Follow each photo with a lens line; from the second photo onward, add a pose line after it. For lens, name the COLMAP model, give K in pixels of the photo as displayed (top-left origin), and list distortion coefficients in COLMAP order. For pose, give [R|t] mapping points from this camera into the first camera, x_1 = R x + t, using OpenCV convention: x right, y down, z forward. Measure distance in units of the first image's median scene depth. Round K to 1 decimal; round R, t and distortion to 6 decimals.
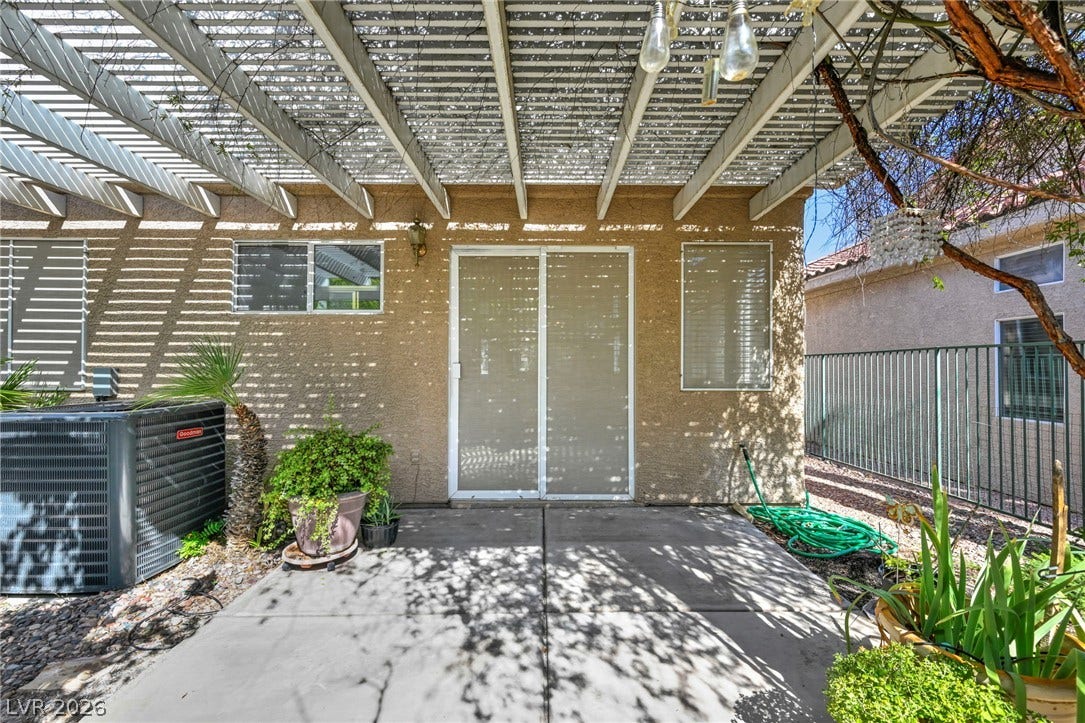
lens RADIAL K [[470.9, 0, 543.4], [0, 470.9, 361.3], [0, 0, 1]] dist [-0.004679, 0.000425]
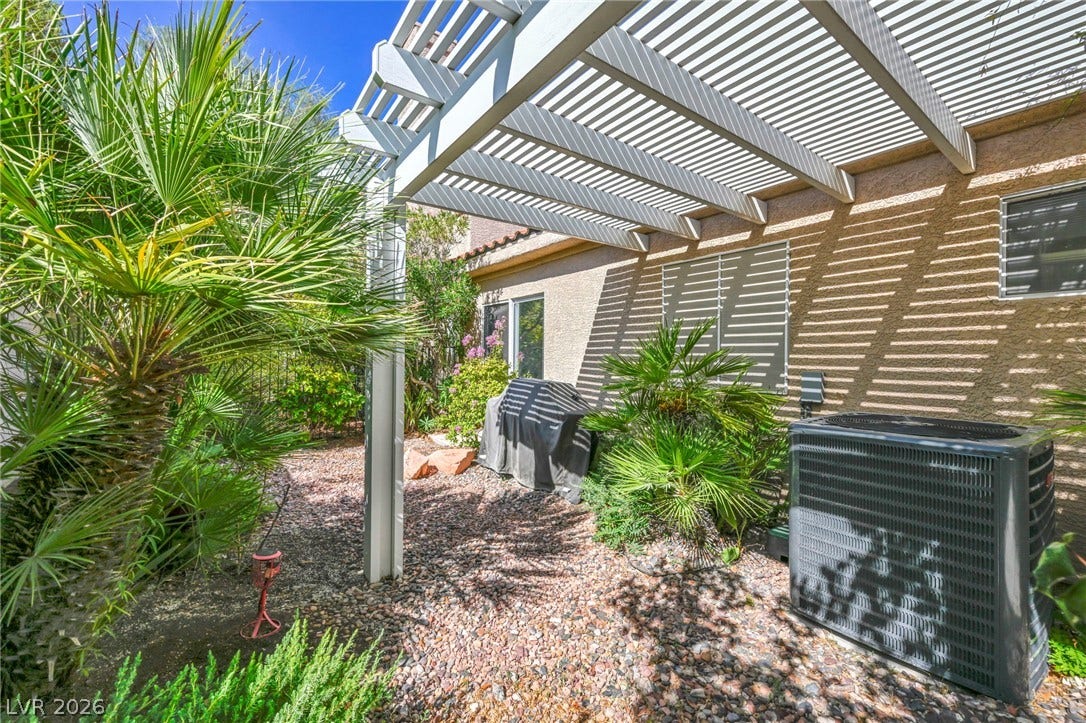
lens RADIAL K [[440.6, 0, 544.2], [0, 440.6, 356.5], [0, 0, 1]] dist [0.002962, 0.000303]
pose [[0.590235, -0.003371, -0.807225, -0.791622], [0.003679, 0.999992, -0.001486, -0.023635], [0.807223, -0.002093, 0.590242, 0.057096]]
